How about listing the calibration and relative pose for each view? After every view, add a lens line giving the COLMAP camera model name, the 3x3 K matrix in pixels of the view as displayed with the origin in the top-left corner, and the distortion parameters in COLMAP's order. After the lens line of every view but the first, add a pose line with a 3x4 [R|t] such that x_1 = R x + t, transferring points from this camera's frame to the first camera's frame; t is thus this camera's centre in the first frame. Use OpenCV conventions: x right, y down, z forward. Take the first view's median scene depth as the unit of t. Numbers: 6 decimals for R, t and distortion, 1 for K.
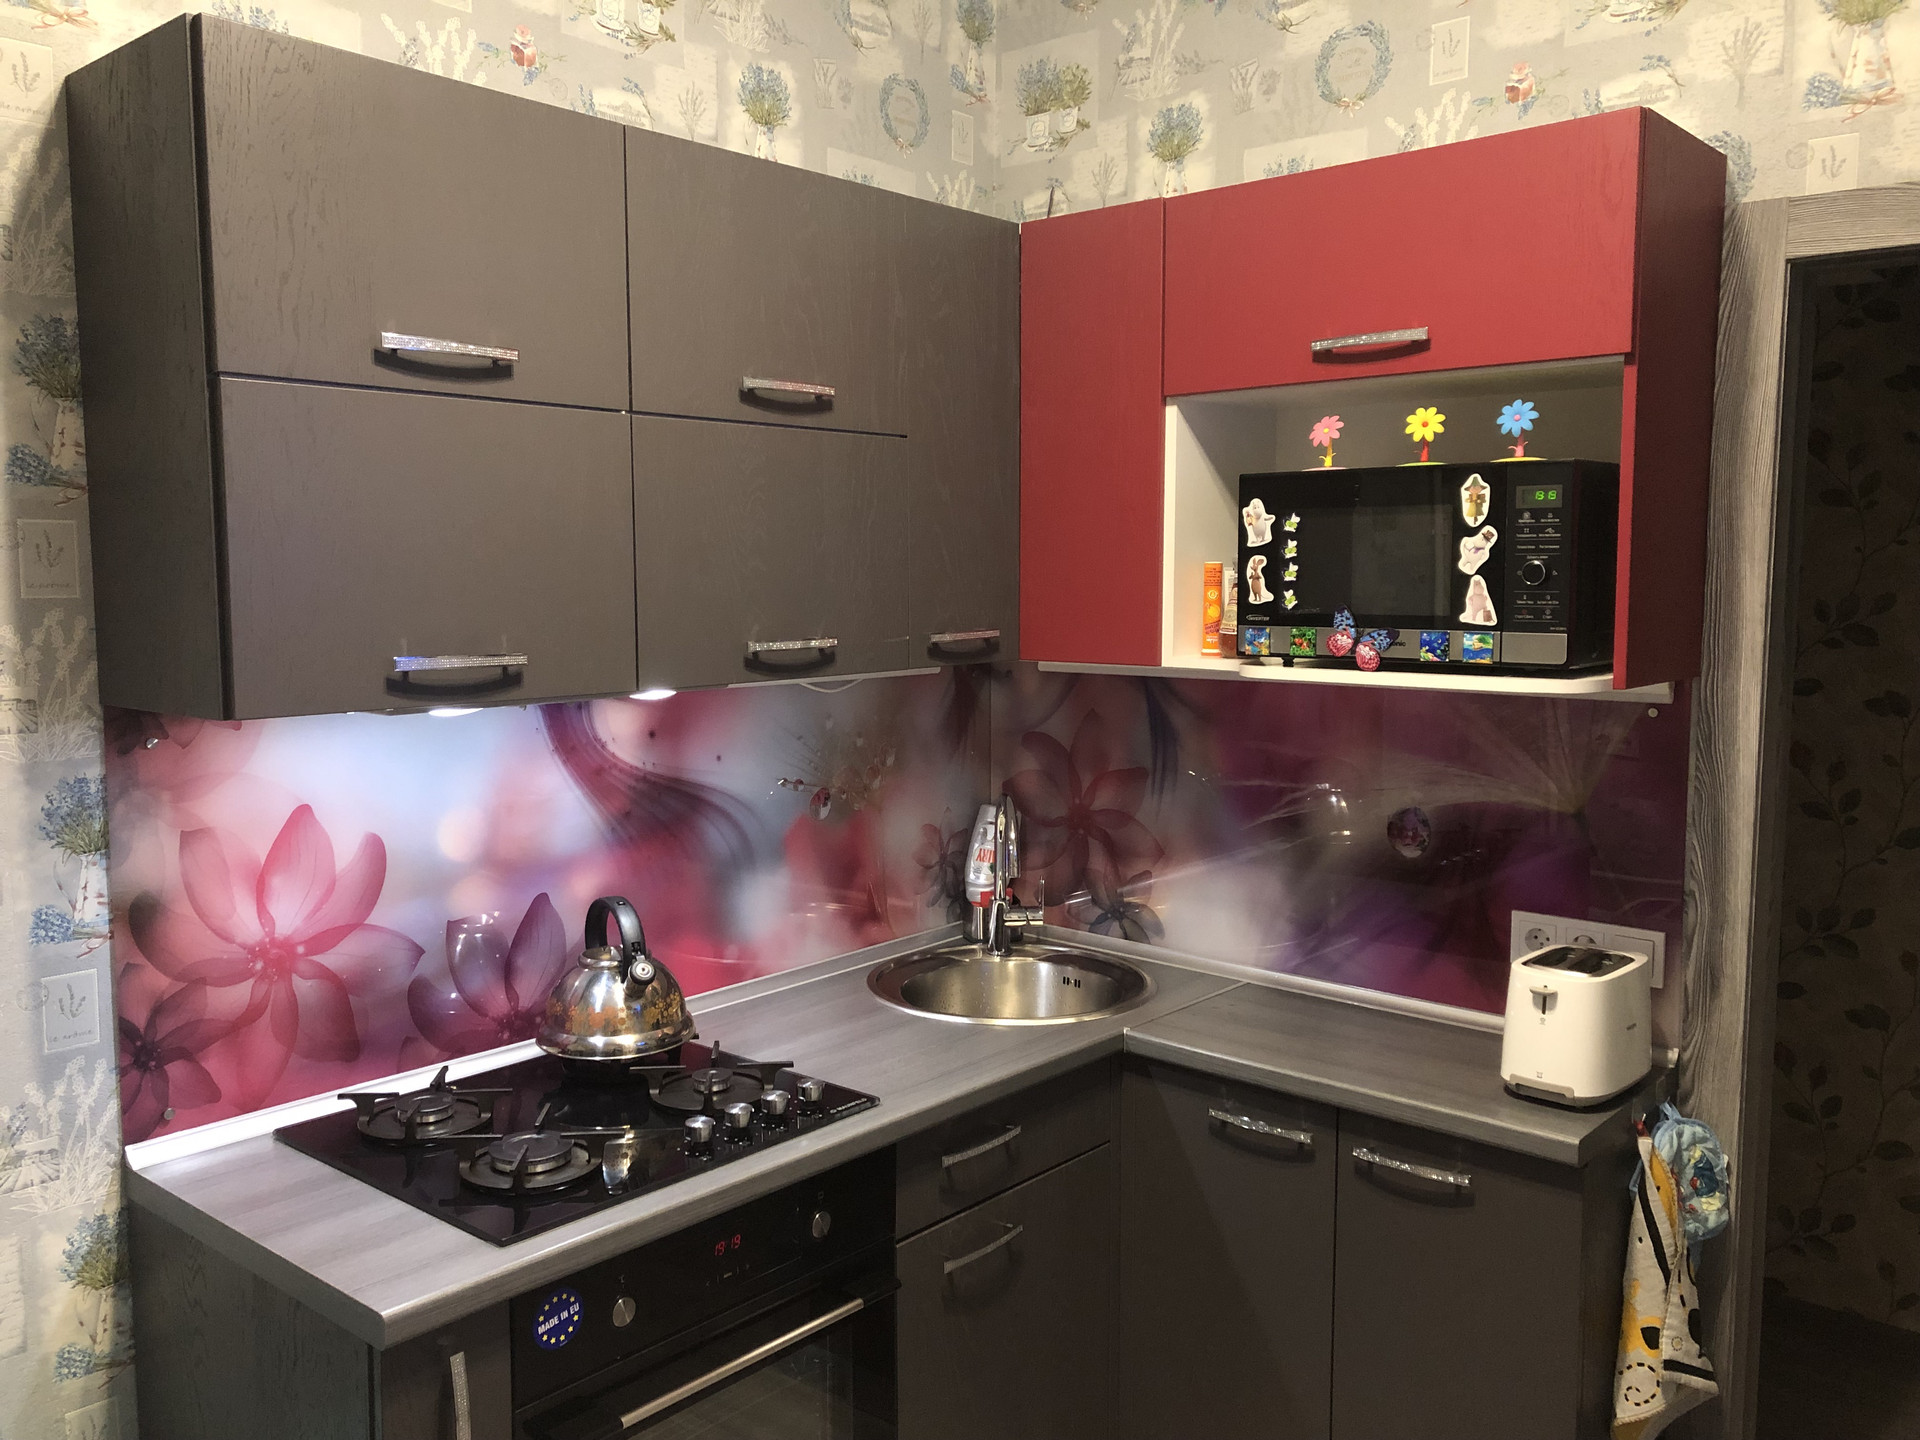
lens RADIAL K [[1572.3, 0, 948.3], [0, 1572.3, 723.3], [0, 0, 1]] dist [0.044704, -0.047366]
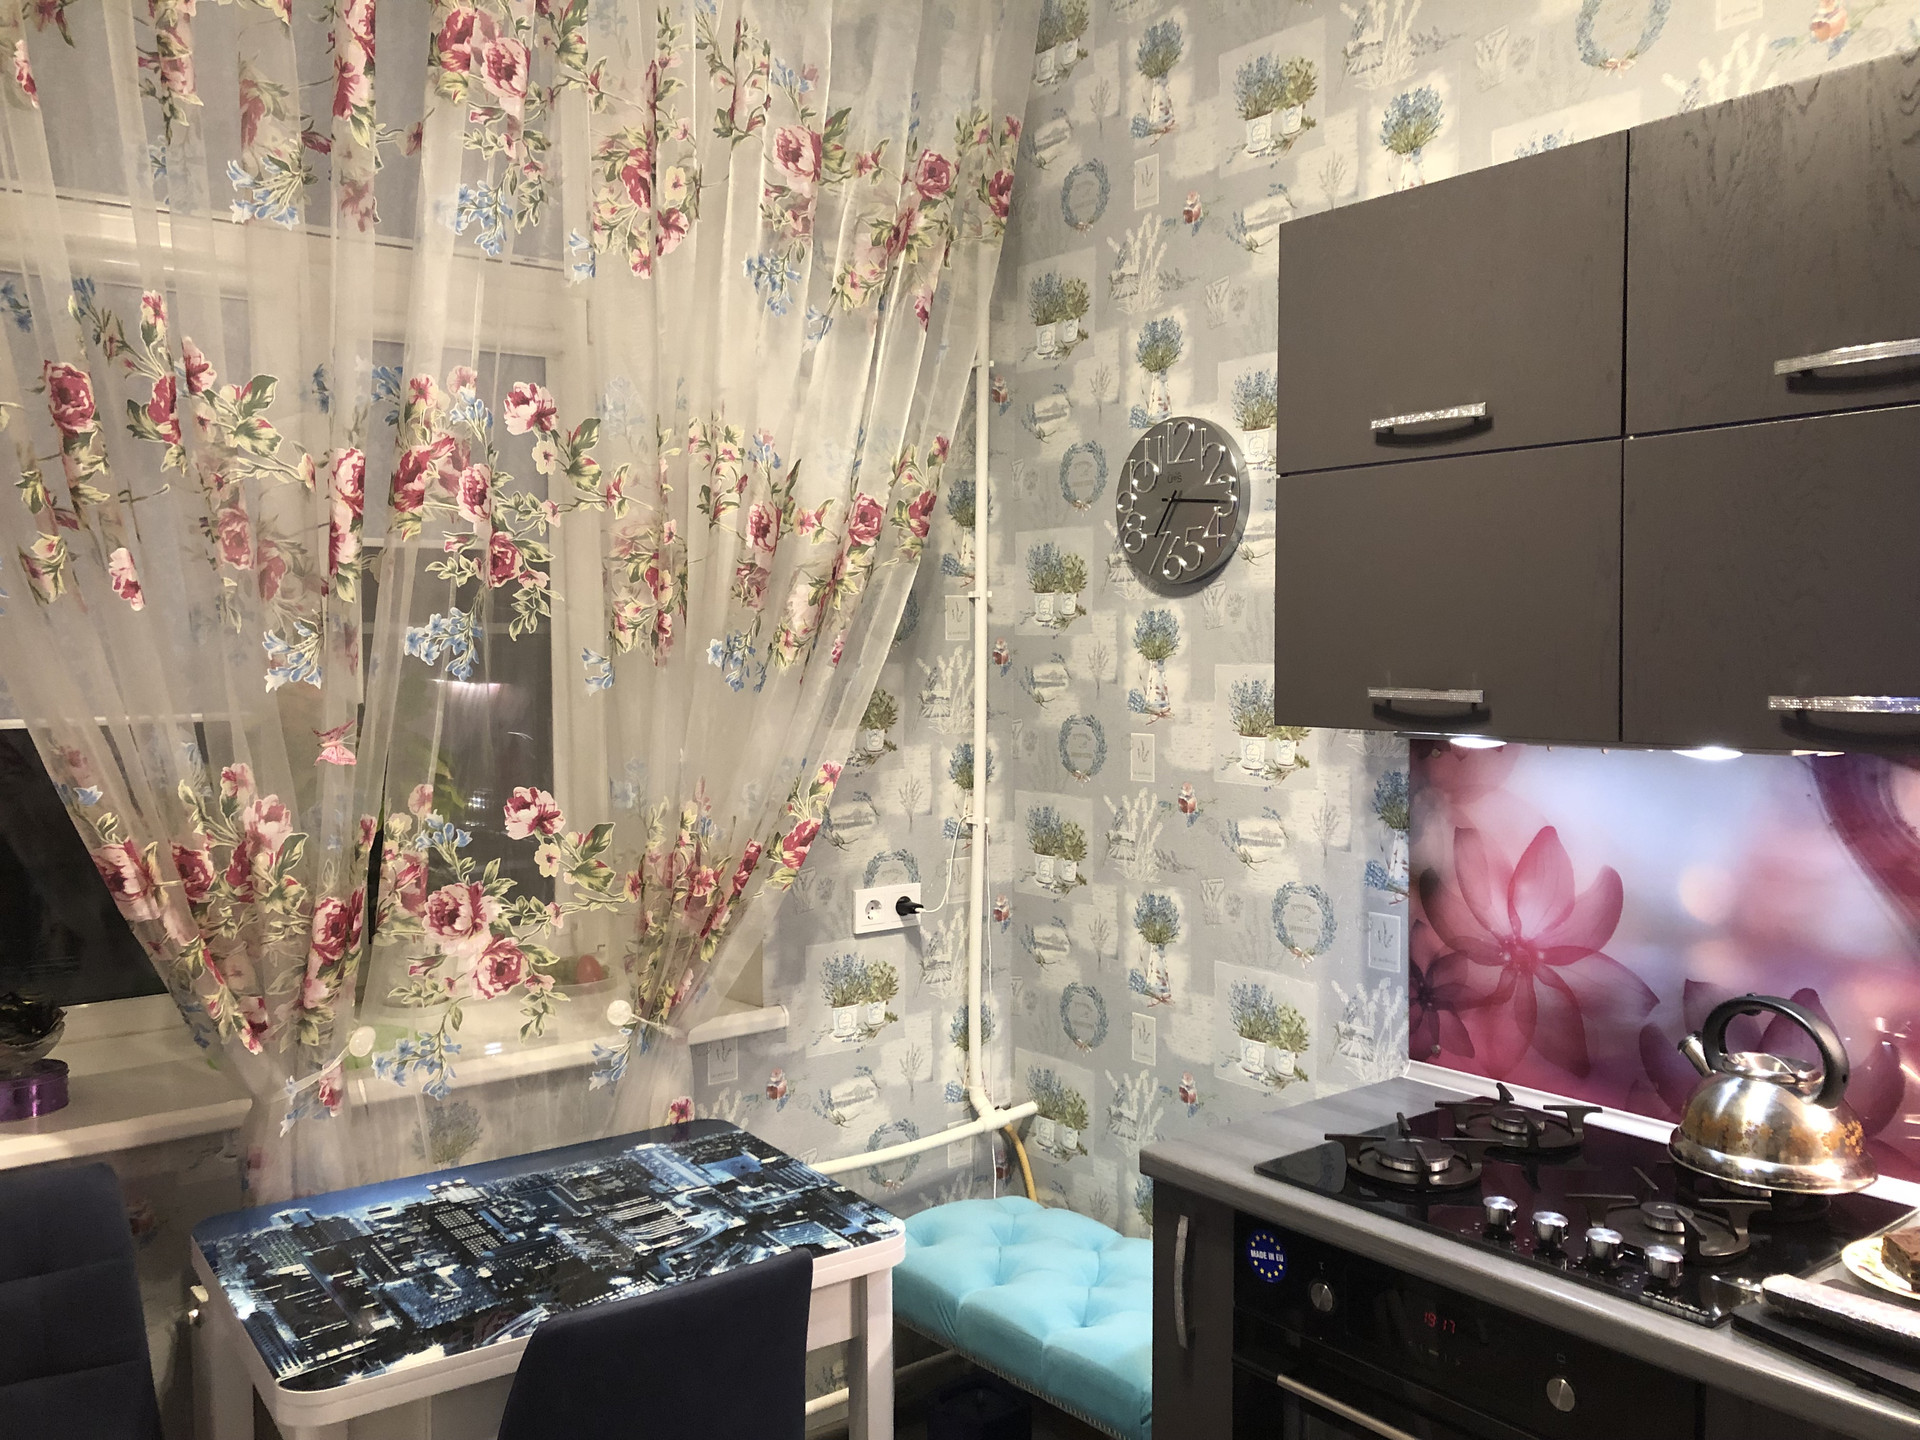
lens RADIAL K [[1572.3, 0, 952.6], [0, 1572.3, 712.9], [0, 0, 1]] dist [0.044704, -0.047366]
pose [[-0.175910, 0.047771, -0.983246, 0.789642], [-0.091553, 0.993699, 0.064658, -0.064048], [0.980140, 0.101394, -0.170428, 0.804095]]
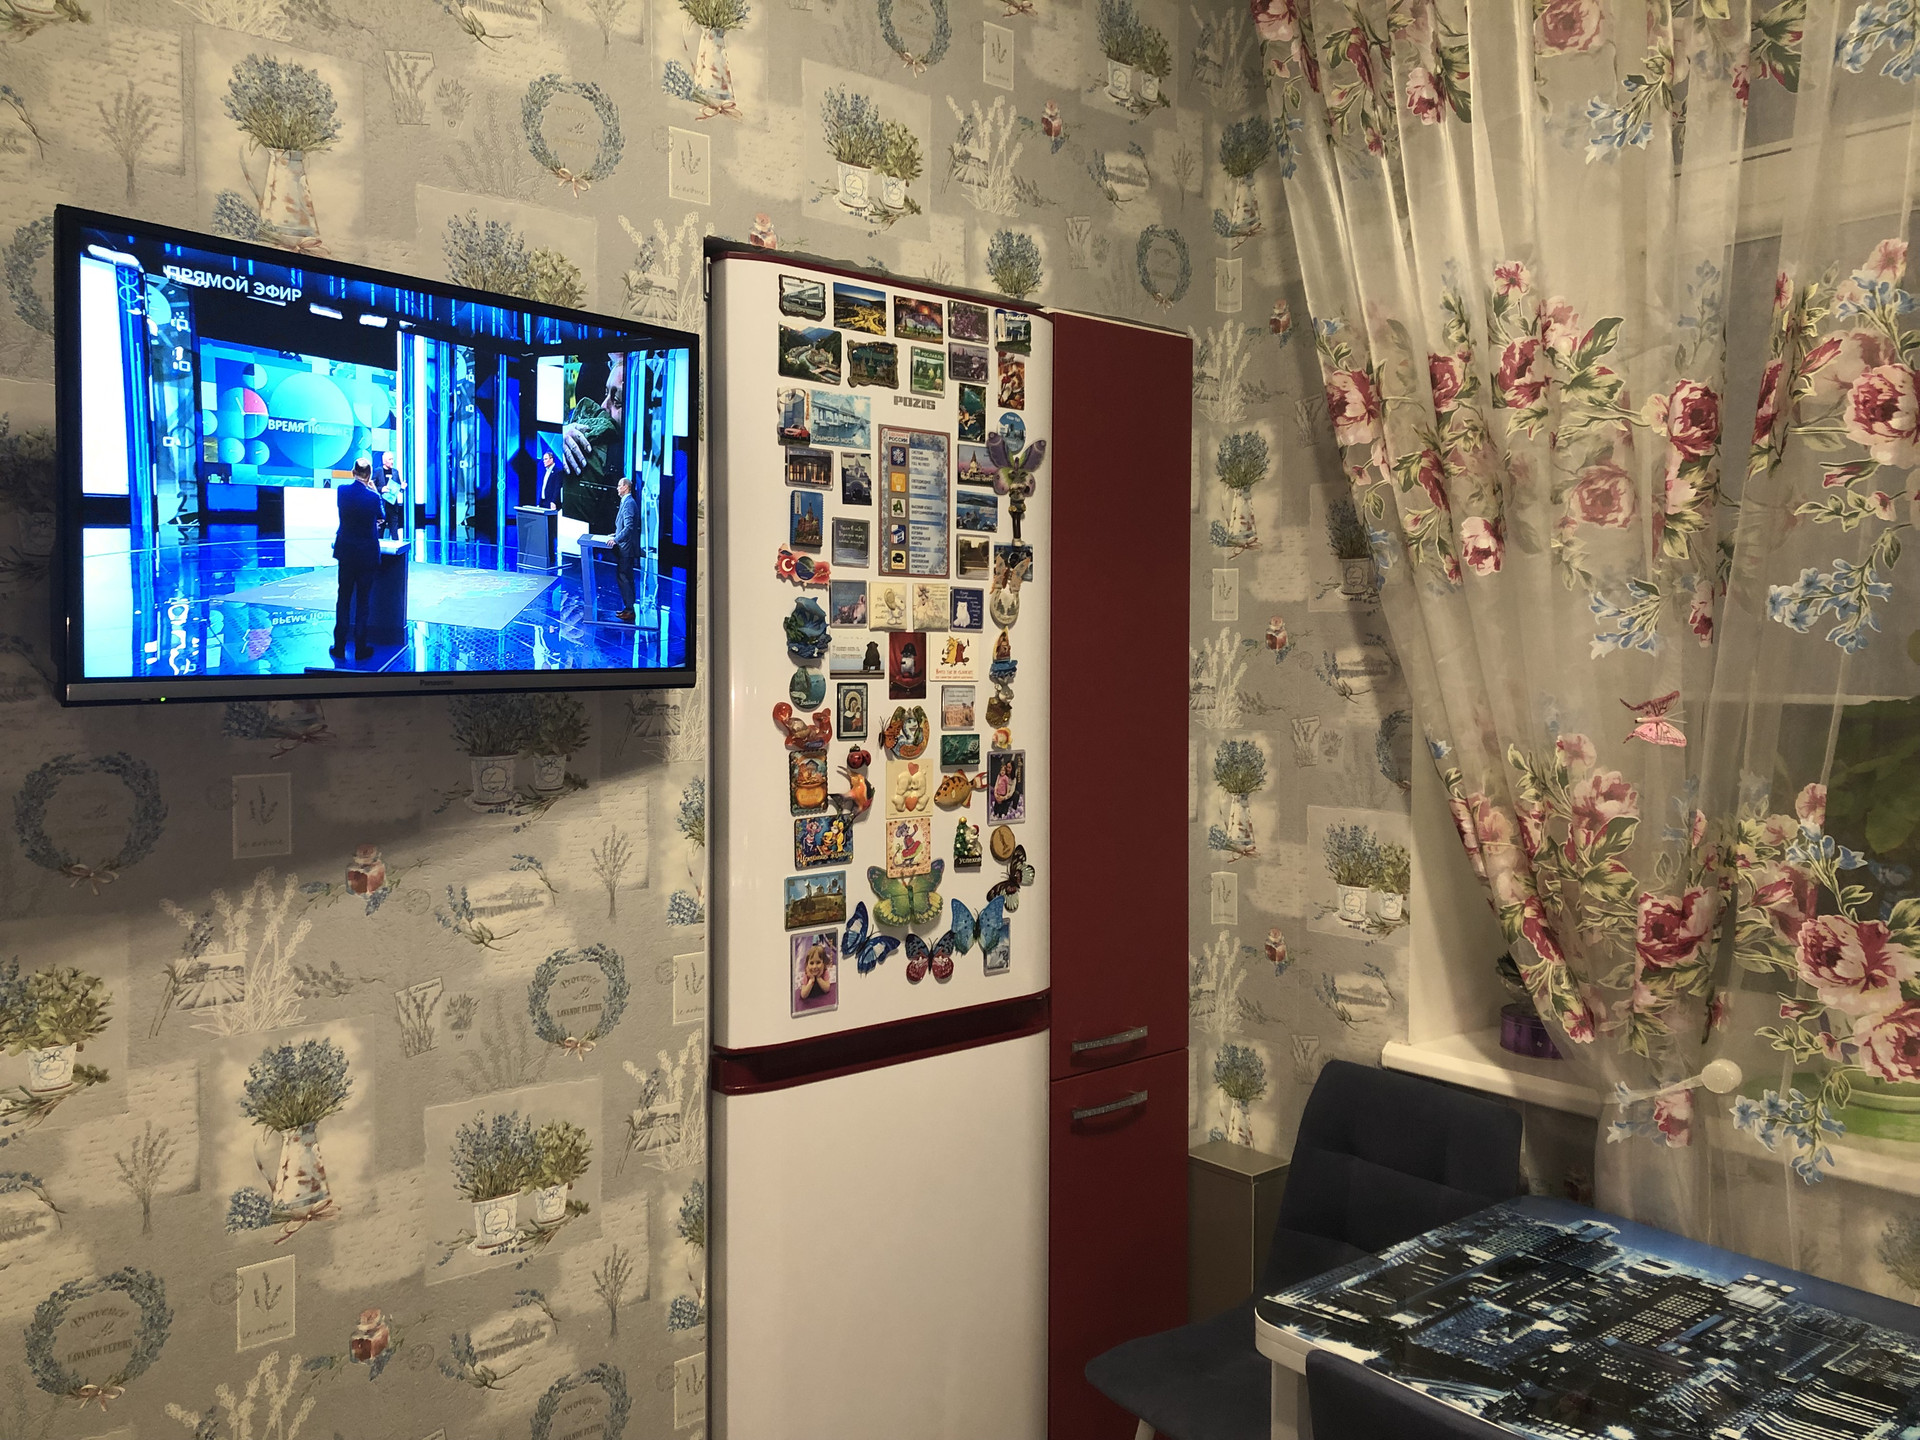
lens RADIAL K [[1572.3, 0, 948.1], [0, 1572.3, 709.6], [0, 0, 1]] dist [0.044704, -0.047366]
pose [[-0.993359, -0.011363, 0.114492, 0.108725], [0.004729, 0.990238, 0.139310, -0.075959], [-0.114957, 0.138926, -0.983608, 1.199232]]
